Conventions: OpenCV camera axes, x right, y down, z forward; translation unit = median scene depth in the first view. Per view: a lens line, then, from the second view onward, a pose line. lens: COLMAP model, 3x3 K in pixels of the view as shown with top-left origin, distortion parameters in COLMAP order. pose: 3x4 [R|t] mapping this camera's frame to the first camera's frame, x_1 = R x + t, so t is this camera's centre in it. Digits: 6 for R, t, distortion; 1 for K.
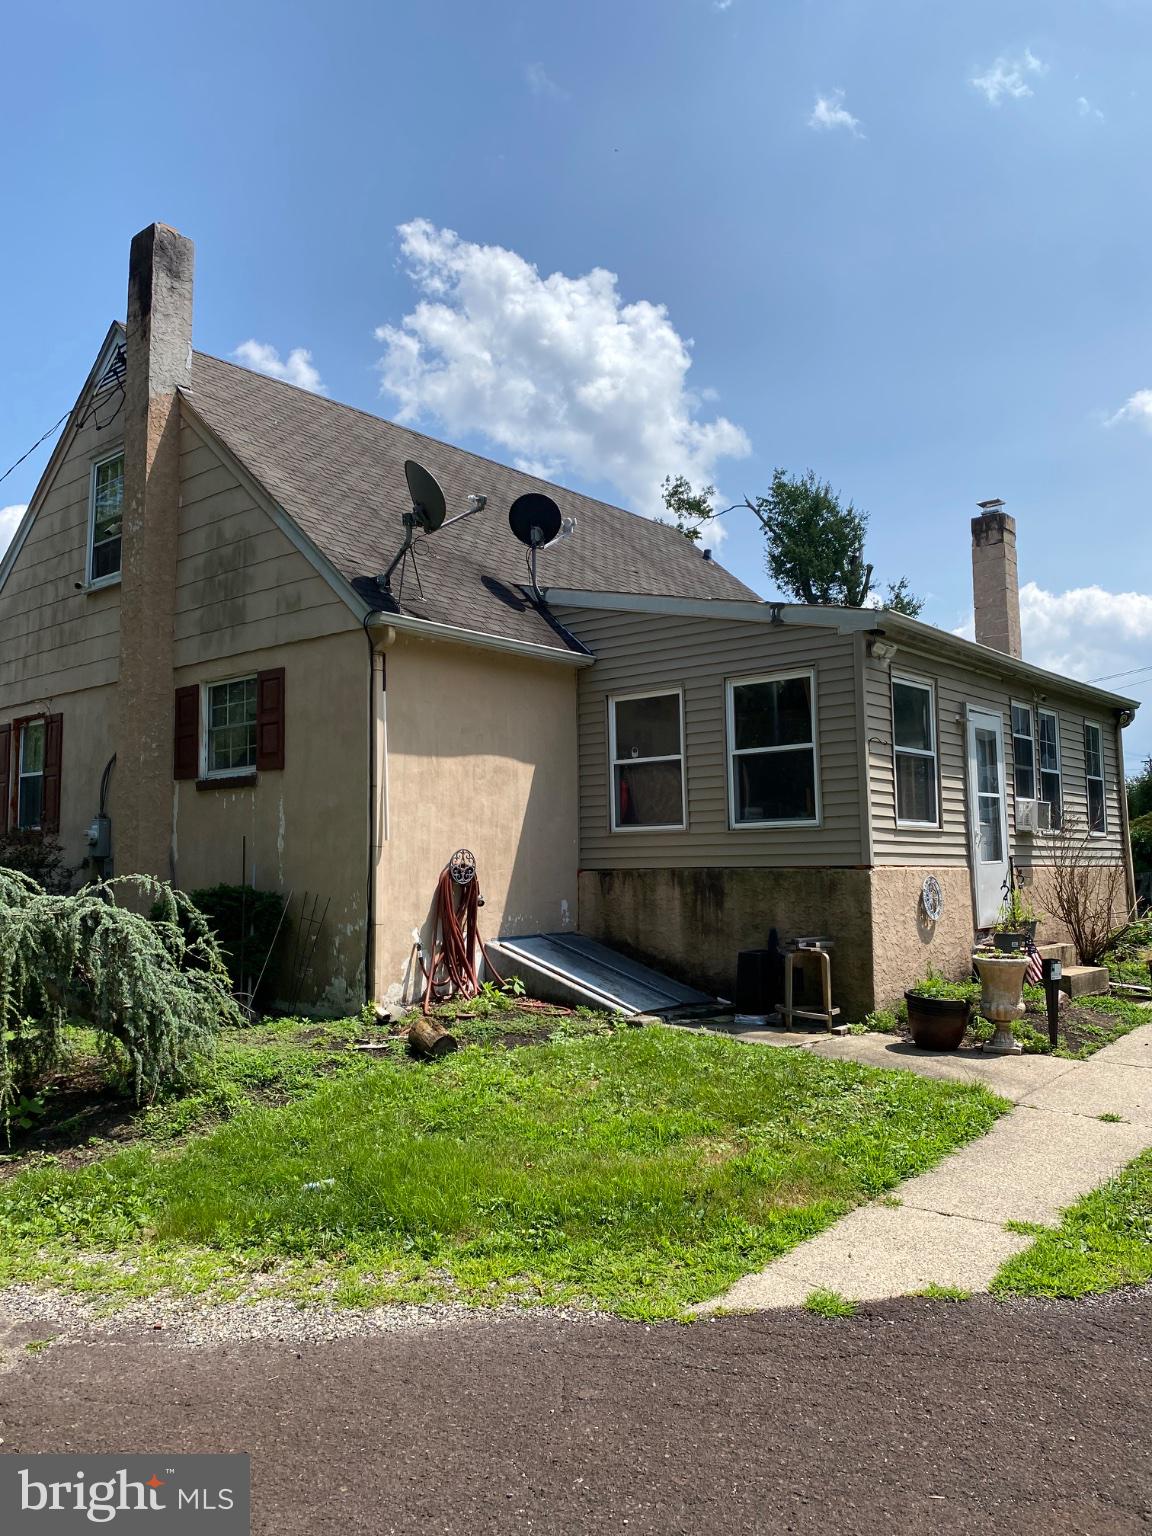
lens RADIAL K [[1166.3, 0, 576.0], [0, 1166.3, 768.0], [0, 0, 1]] dist [0.049483, -0.001683]
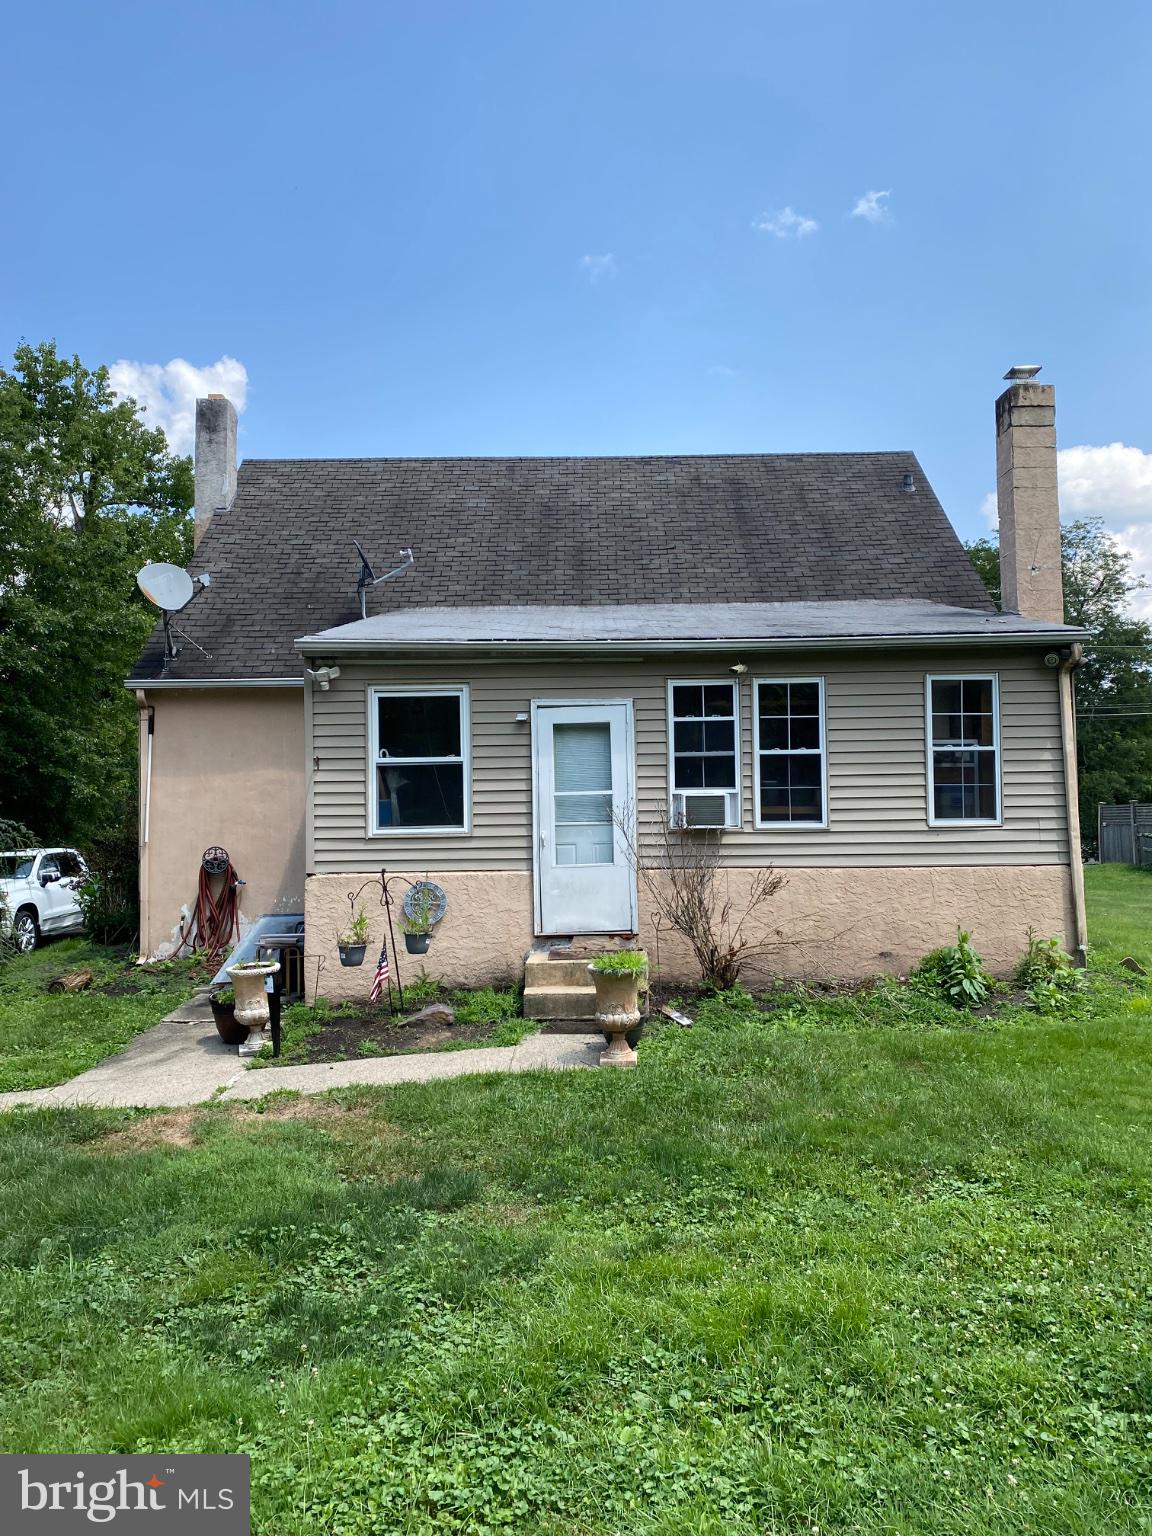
lens RADIAL K [[1166.3, 0, 576.0], [0, 1166.3, 768.0], [0, 0, 1]] dist [0.049483, -0.001683]
pose [[0.657929, -0.026856, -0.752601, 1.145686], [0.079330, 0.996275, 0.033800, -0.031321], [0.748890, -0.081942, 0.657609, 0.423536]]
